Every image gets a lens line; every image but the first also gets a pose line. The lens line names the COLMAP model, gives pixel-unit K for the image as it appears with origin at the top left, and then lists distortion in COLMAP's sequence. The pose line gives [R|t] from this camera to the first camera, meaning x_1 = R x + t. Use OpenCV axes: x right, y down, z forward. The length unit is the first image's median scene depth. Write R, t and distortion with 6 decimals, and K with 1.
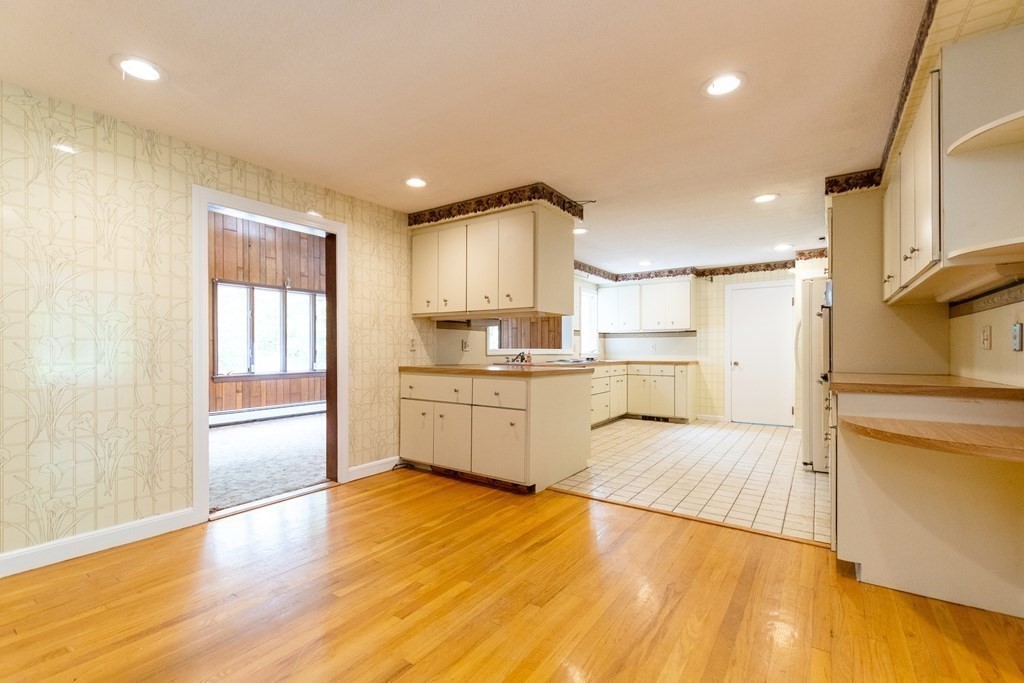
lens RADIAL K [[447.6, 0, 510.3], [0, 447.6, 338.7], [0, 0, 1]] dist [0.007009, -0.001988]
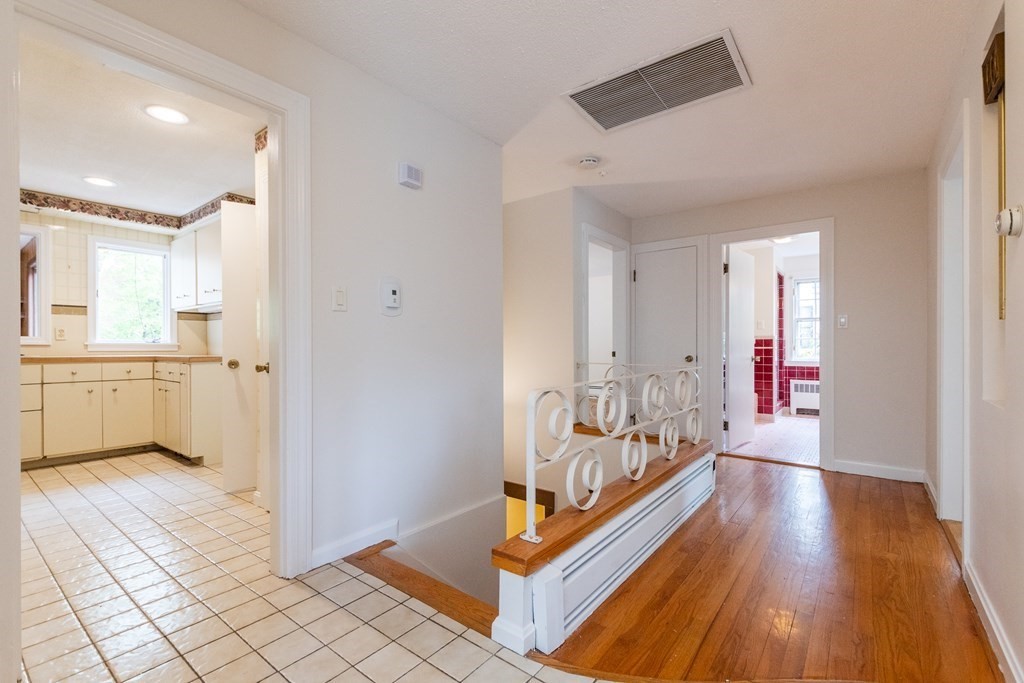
lens RADIAL K [[447.6, 0, 513.5], [0, 447.6, 345.7], [0, 0, 1]] dist [0.007009, -0.001988]
pose [[0.998754, -0.002109, -0.049859, 0.851727], [0.003107, 0.999796, 0.019938, 0.026228], [0.049807, -0.020068, 0.998557, 0.470717]]
